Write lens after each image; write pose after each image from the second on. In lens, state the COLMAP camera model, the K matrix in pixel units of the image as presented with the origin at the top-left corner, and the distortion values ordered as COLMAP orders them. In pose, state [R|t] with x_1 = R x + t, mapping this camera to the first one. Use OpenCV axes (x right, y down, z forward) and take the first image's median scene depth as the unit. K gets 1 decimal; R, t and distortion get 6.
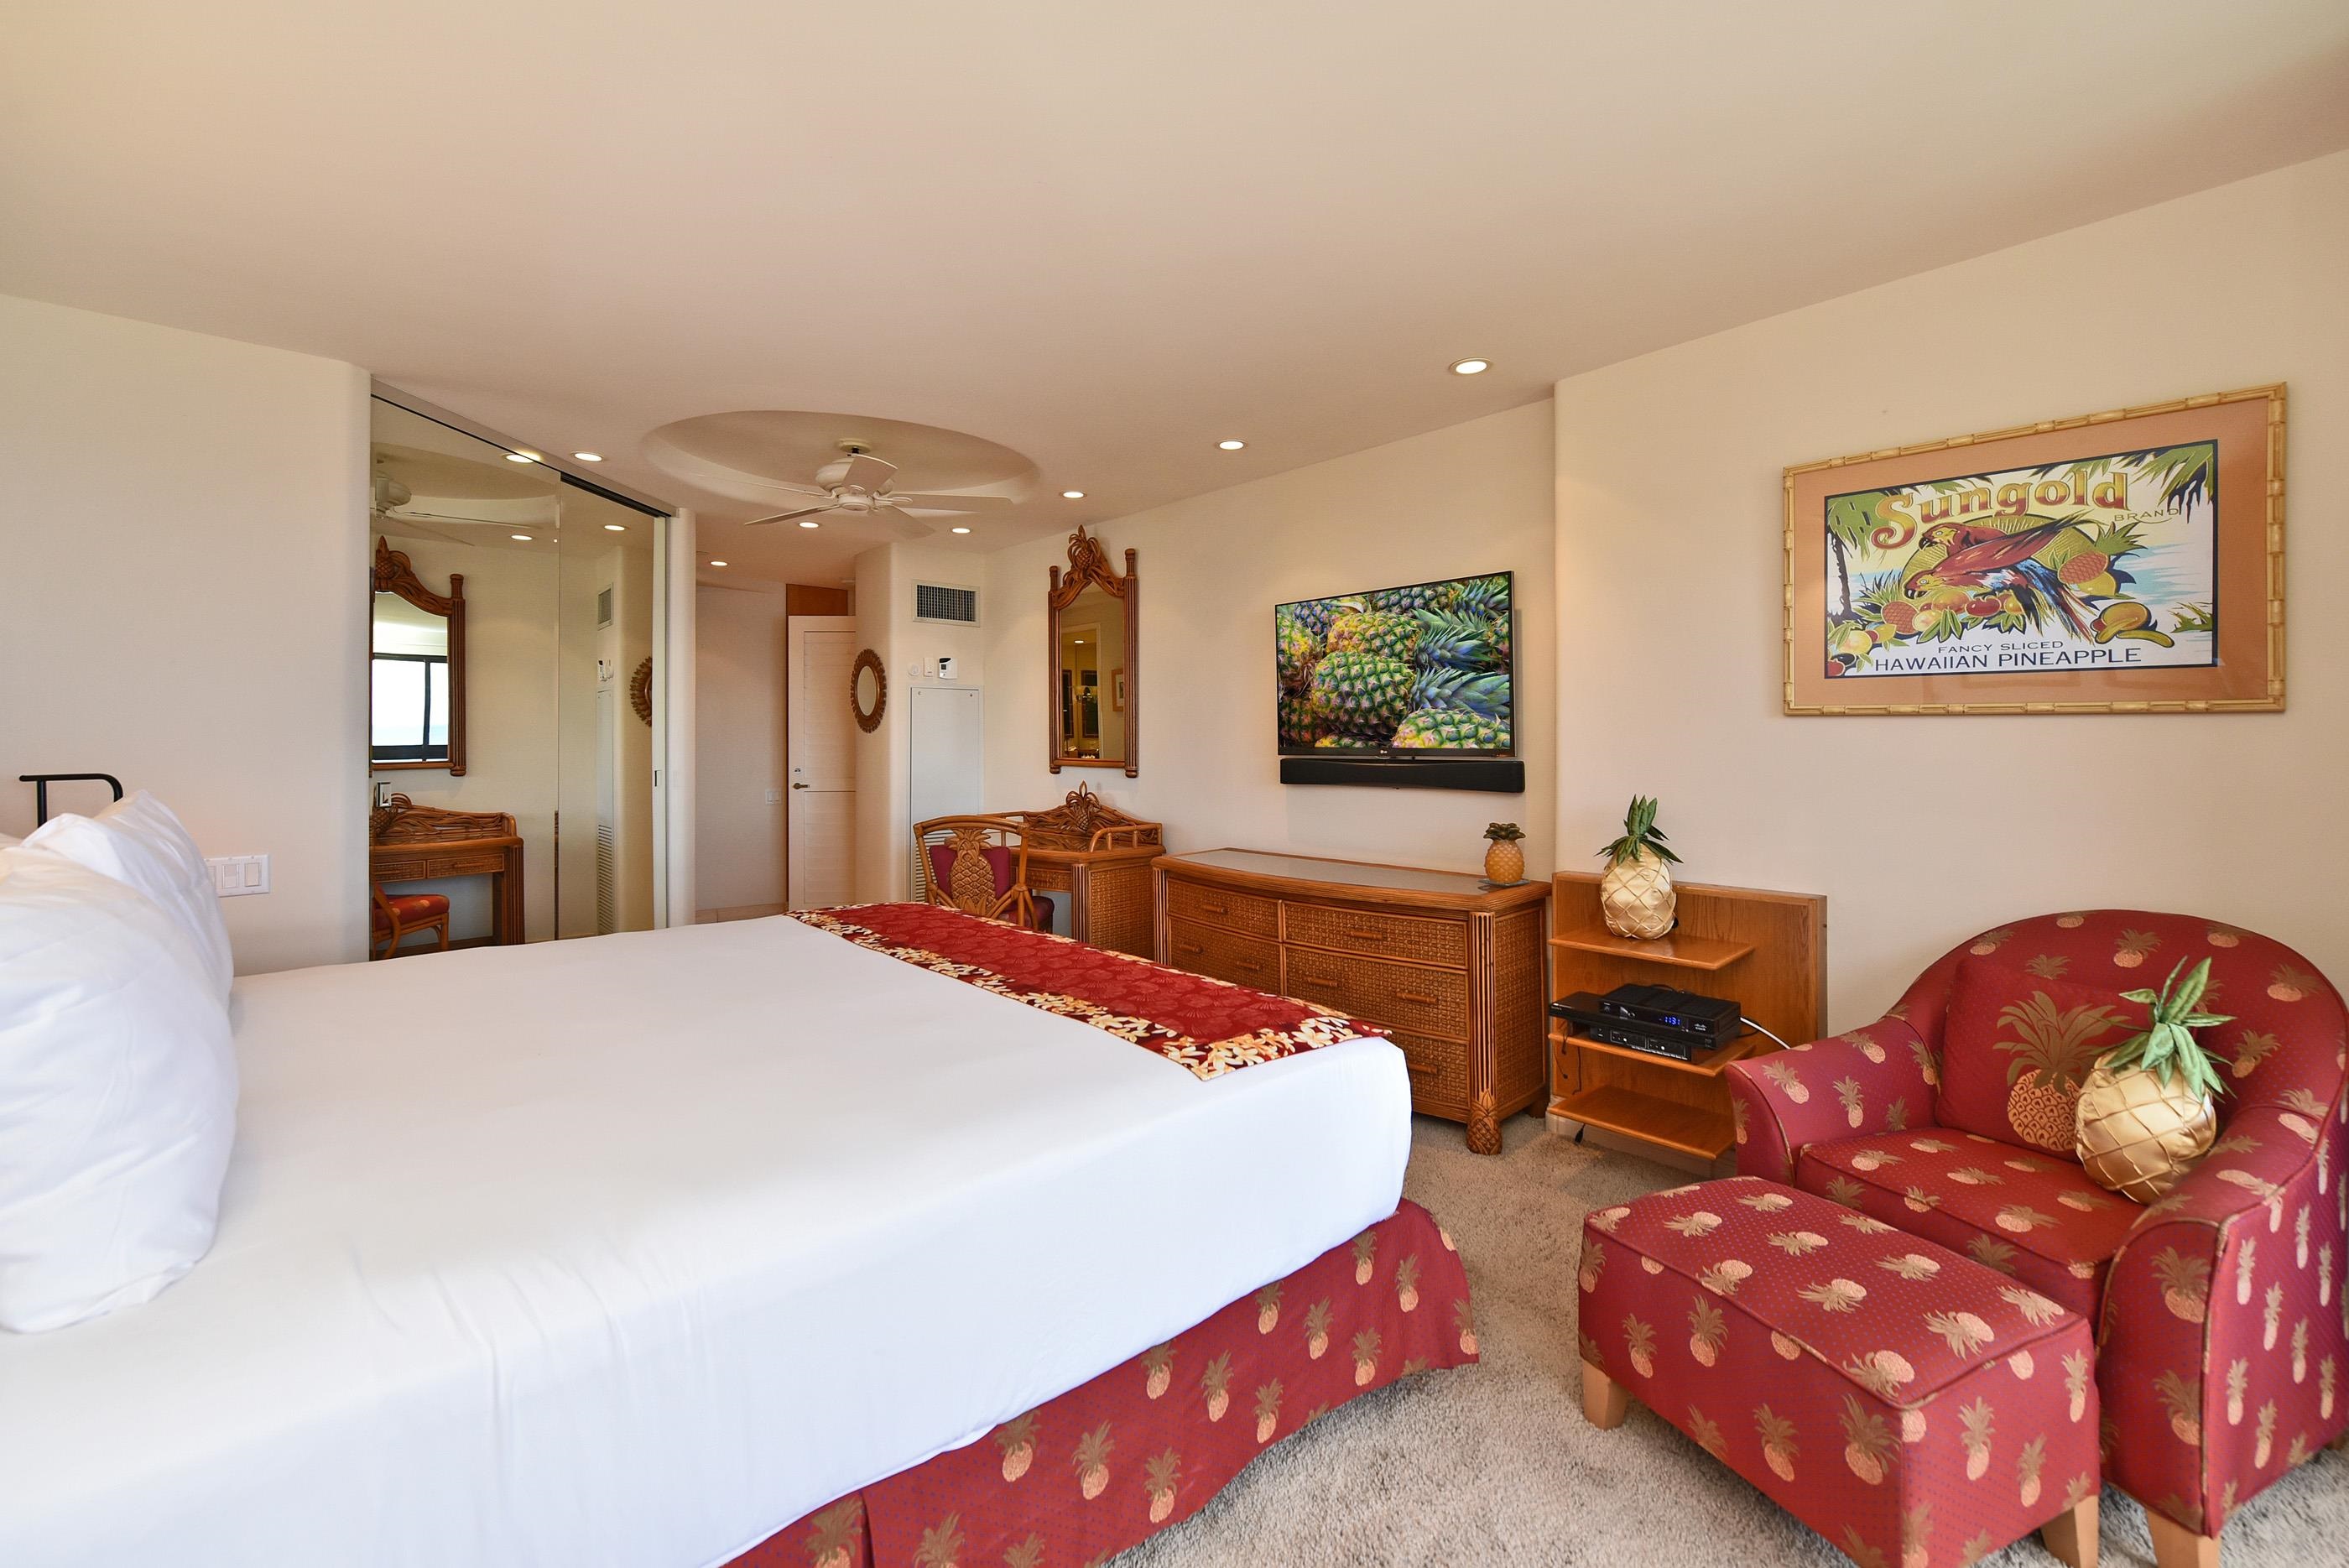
lens RADIAL K [[993.1, 0, 1179.8], [0, 993.1, 729.6], [0, 0, 1]] dist [-0.001554, -0.000290]
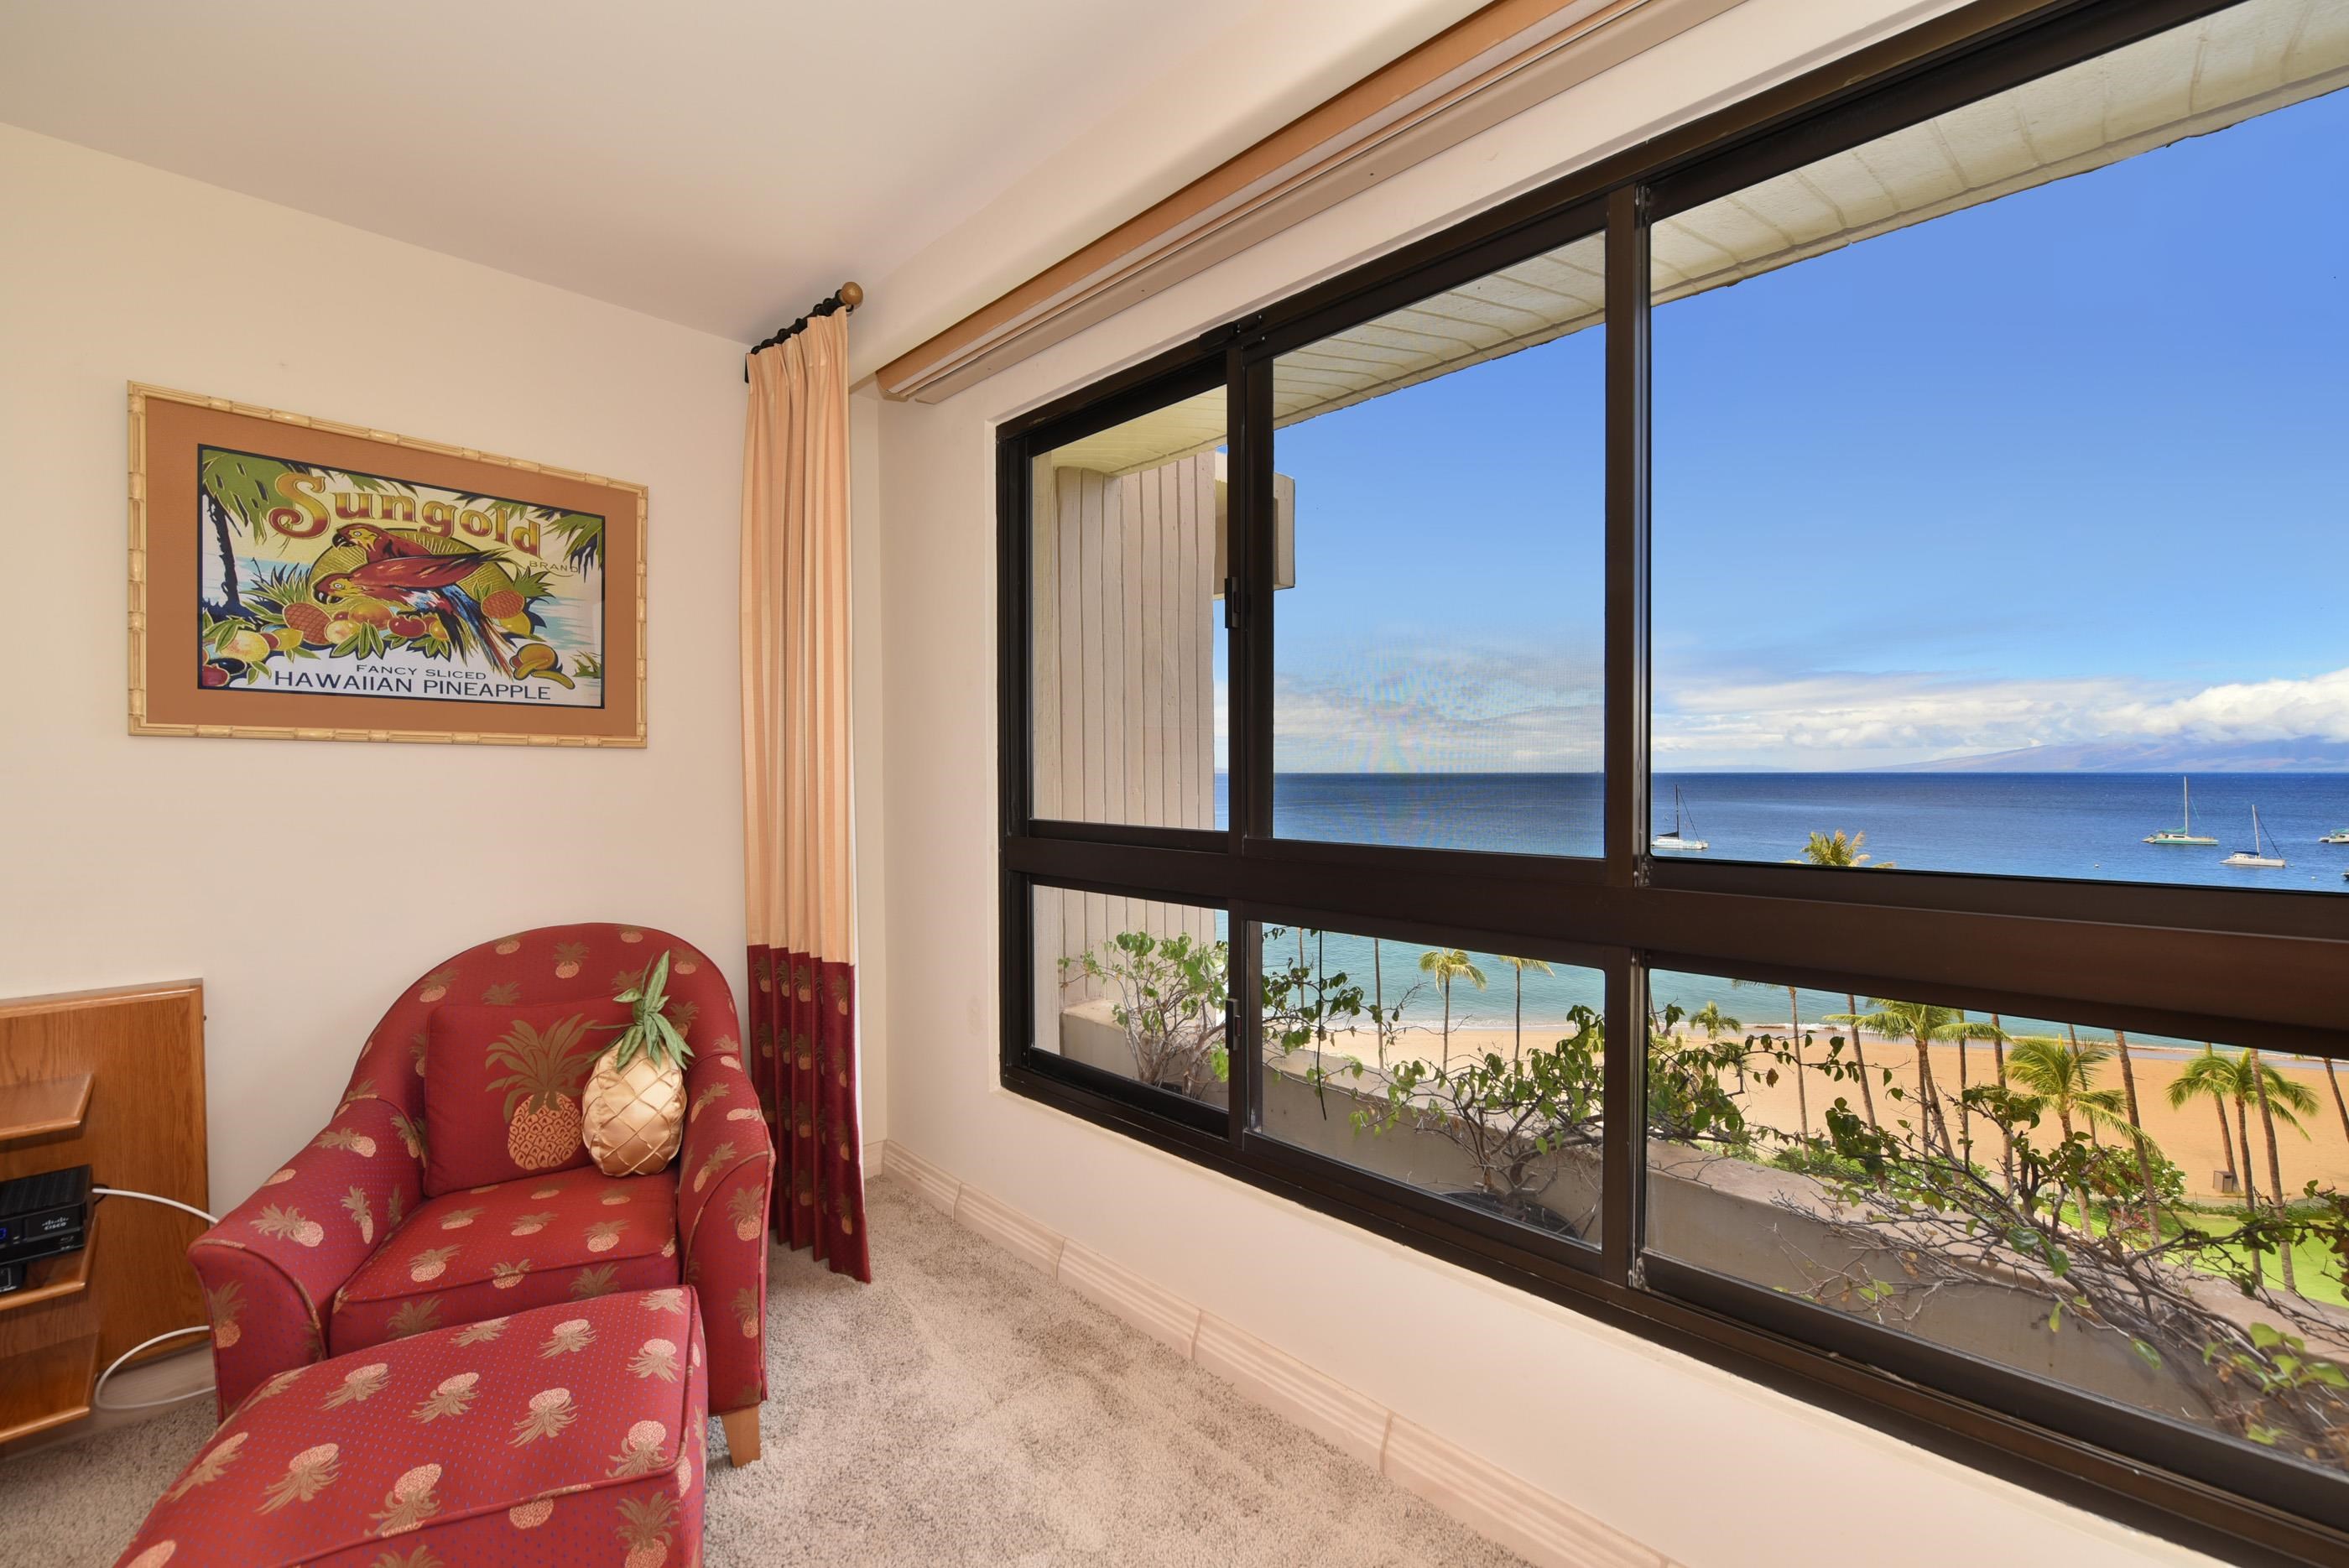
lens RADIAL K [[976.8, 0, 1165.0], [0, 976.8, 789.6], [0, 0, 1]] dist [-0.001724, -0.000409]
pose [[-0.052263, -0.017659, 0.998477, -0.138371], [-0.010604, 0.999797, 0.017128, 0.004892], [-0.998577, -0.009692, -0.052439, 0.352314]]
